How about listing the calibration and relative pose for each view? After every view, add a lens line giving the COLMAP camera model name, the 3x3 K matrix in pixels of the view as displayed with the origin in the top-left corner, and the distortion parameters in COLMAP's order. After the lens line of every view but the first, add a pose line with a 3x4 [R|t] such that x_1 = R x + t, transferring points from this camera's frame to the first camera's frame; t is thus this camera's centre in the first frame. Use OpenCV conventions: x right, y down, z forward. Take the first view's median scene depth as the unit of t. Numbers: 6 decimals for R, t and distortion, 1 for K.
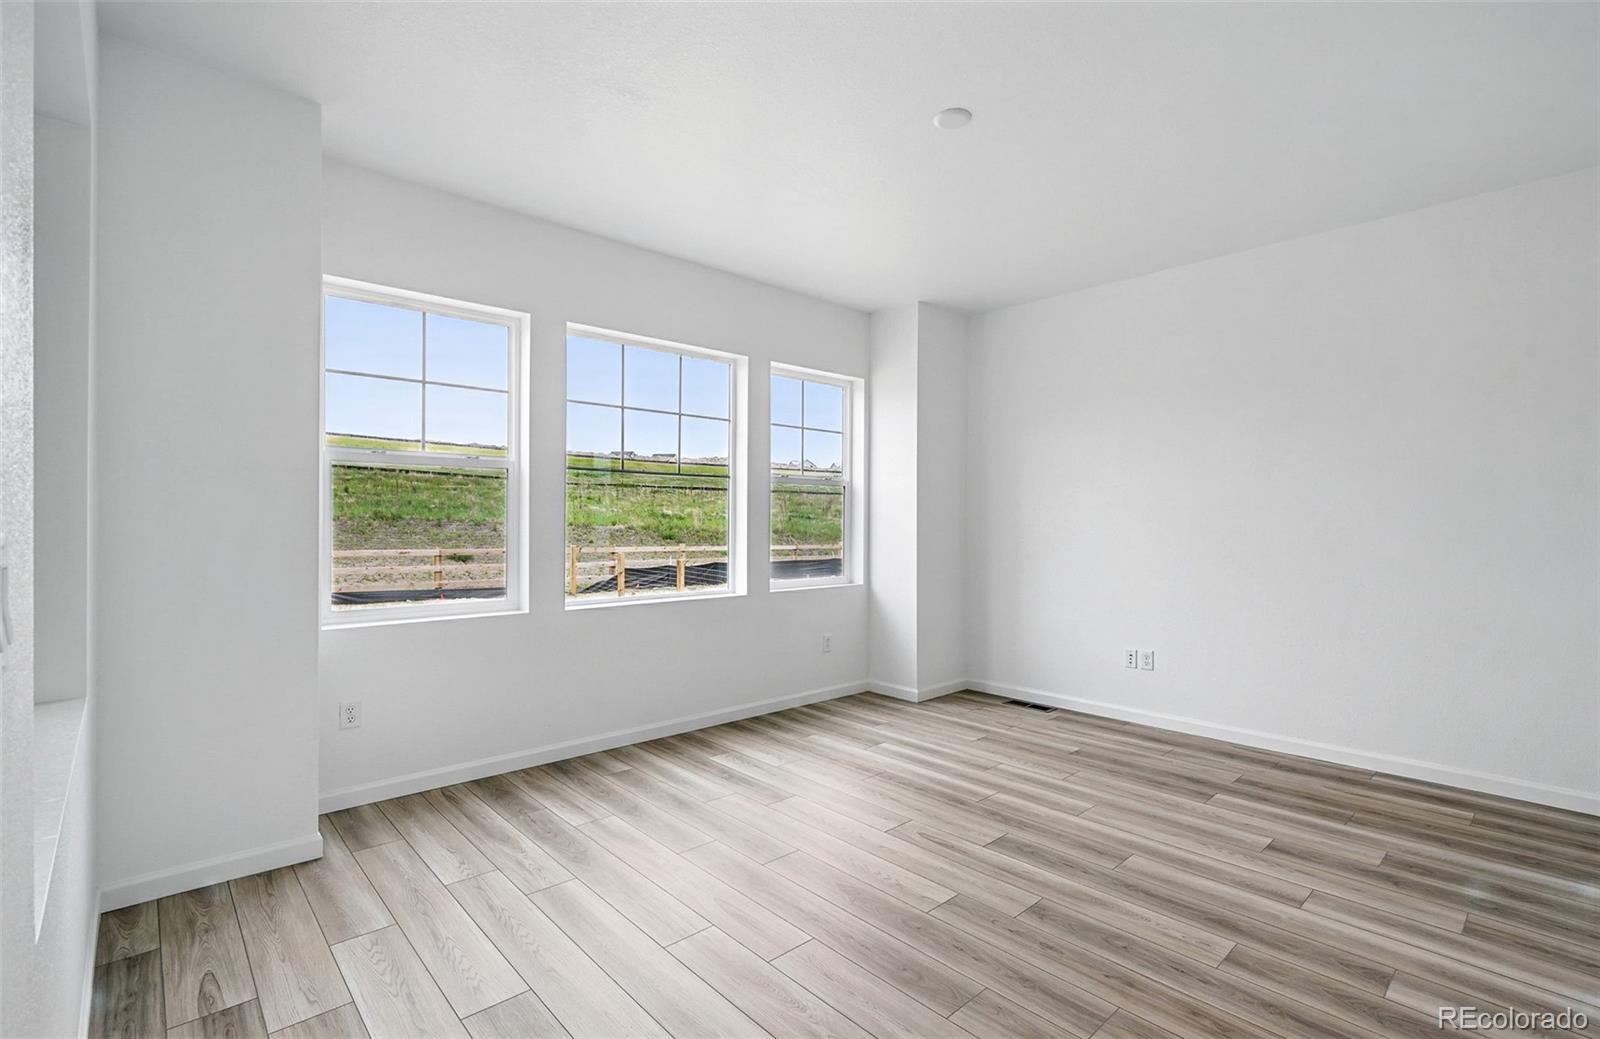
lens RADIAL K [[739.8, 0, 805.0], [0, 739.8, 517.8], [0, 0, 1]] dist [-0.005631, 0.001406]
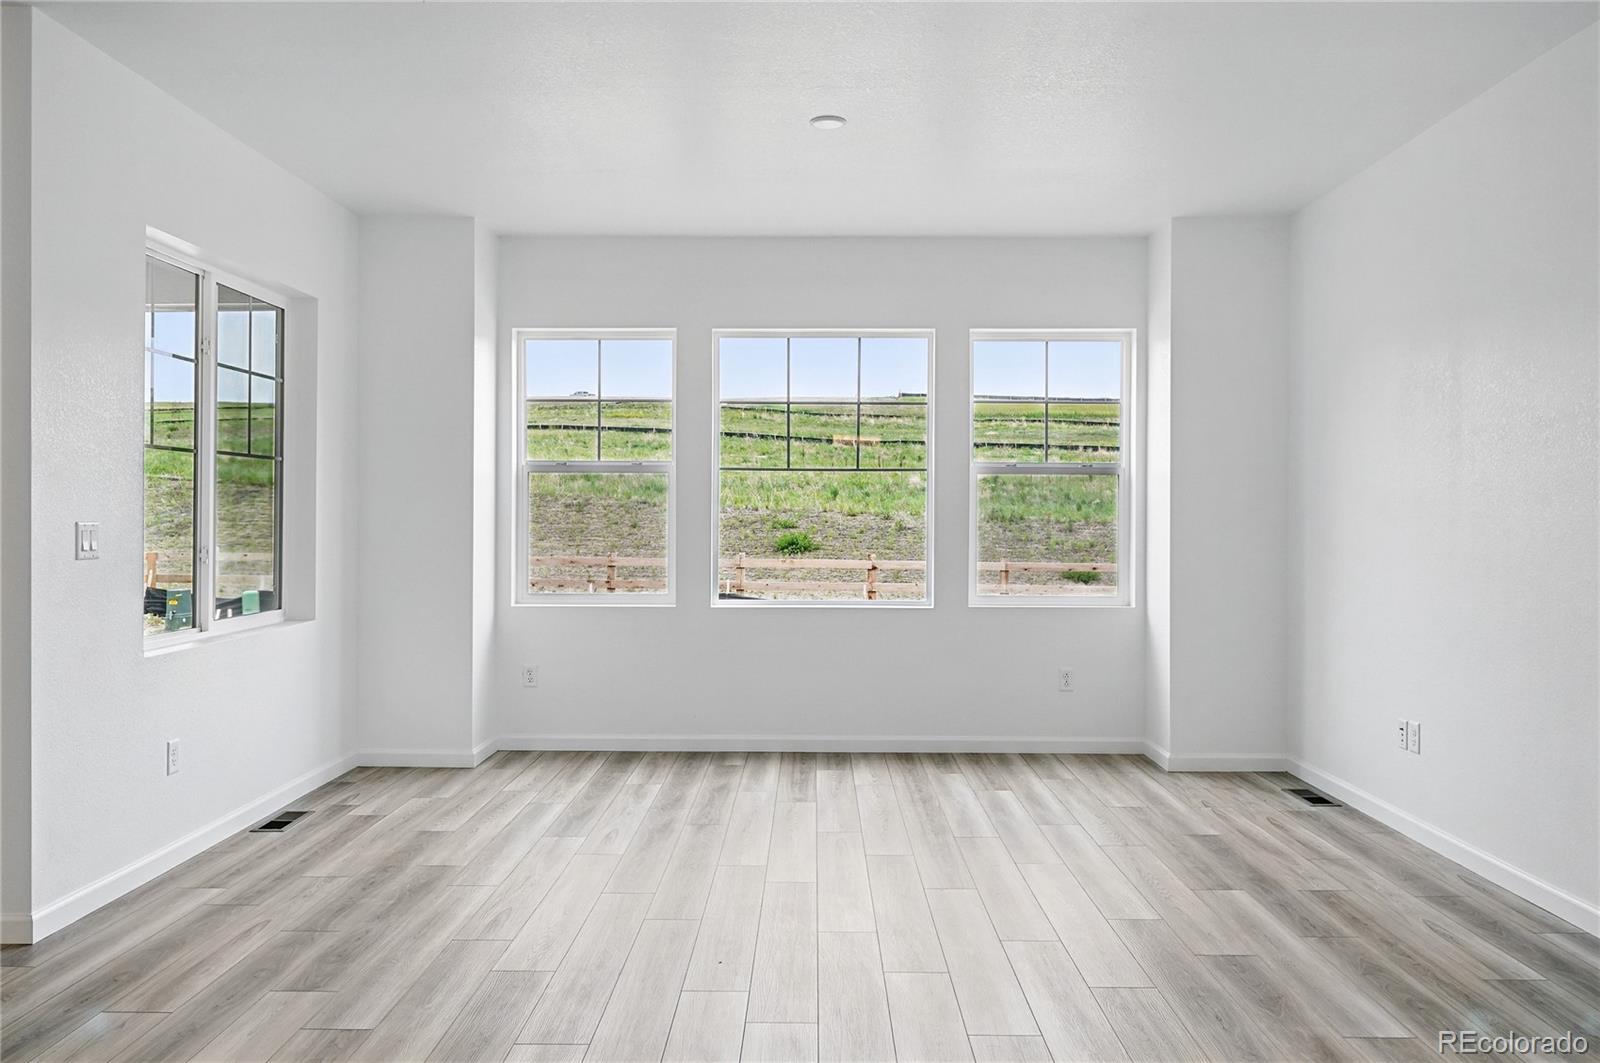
lens RADIAL K [[1268.9, 0, 797.5], [0, 1268.9, 519.0], [0, 0, 1]] dist [-0.005758, 0.001375]
pose [[0.721734, -0.002074, -0.692168, 1.031256], [0.002630, 0.999997, -0.000253, 0.001663], [0.692166, -0.001638, 0.721737, -0.205070]]
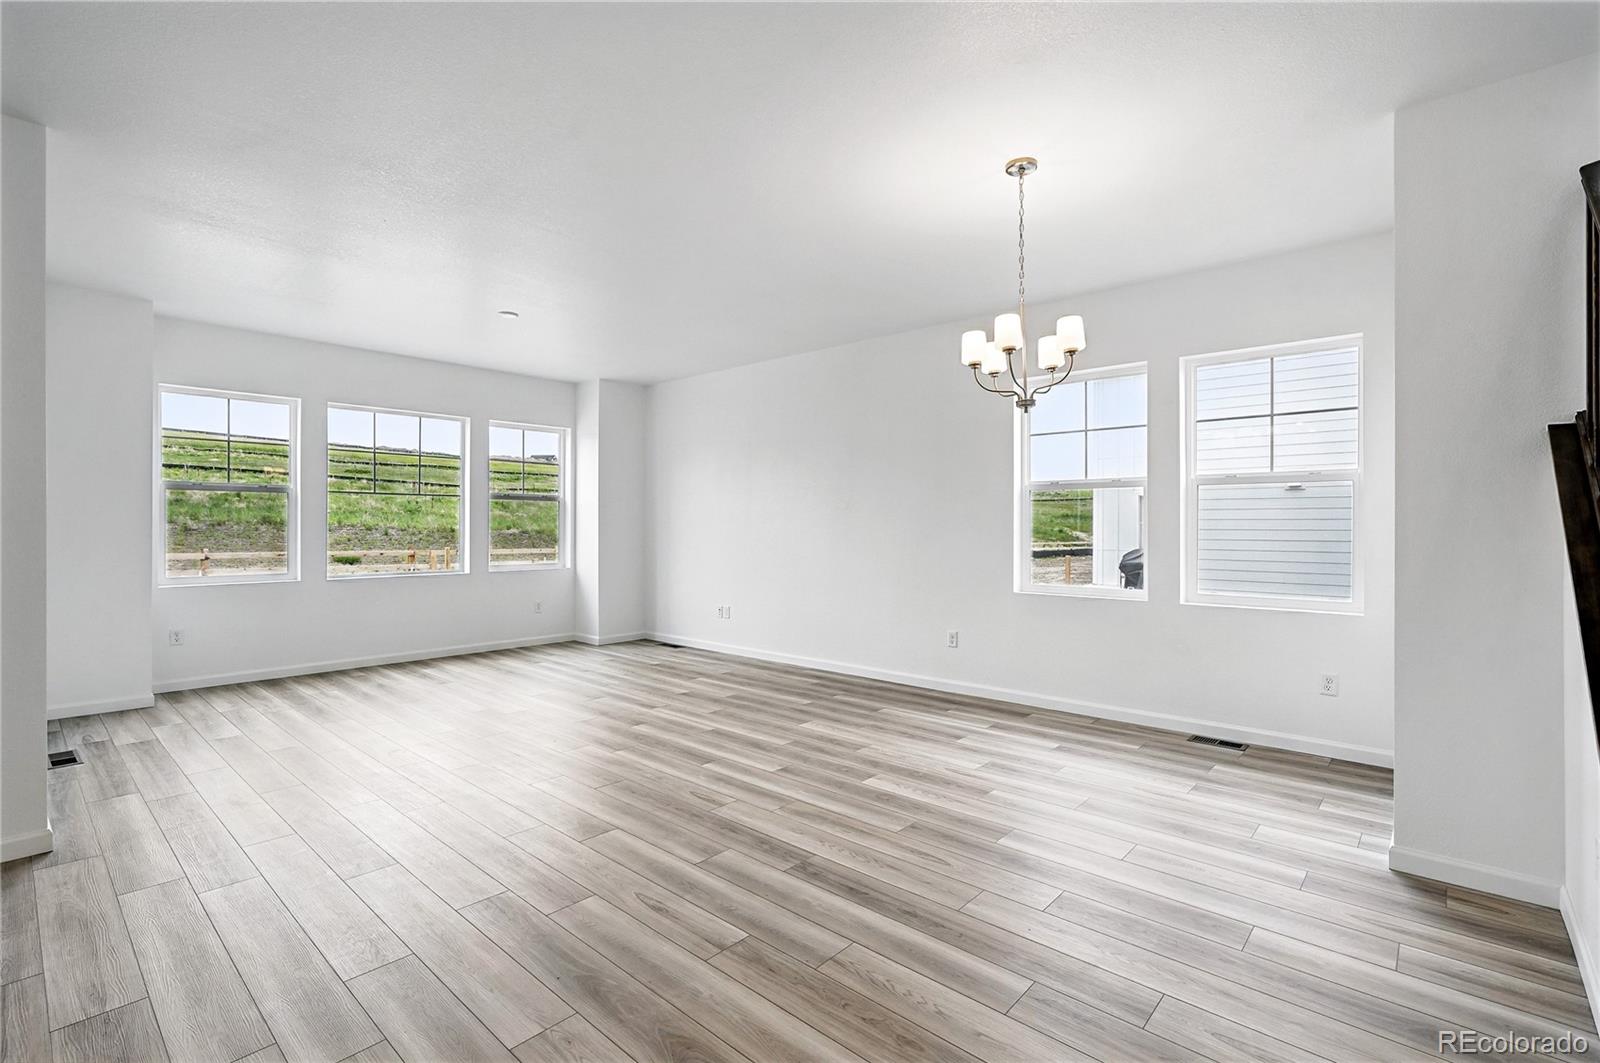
lens RADIAL K [[731.3, 0, 813.4], [0, 731.3, 536.7], [0, 0, 1]] dist [-0.009587, 0.000995]
pose [[0.994624, -0.001502, 0.103542, 0.596309], [-0.000520, 0.999810, 0.019498, -0.002269], [-0.103552, -0.019447, 0.994434, -0.724488]]
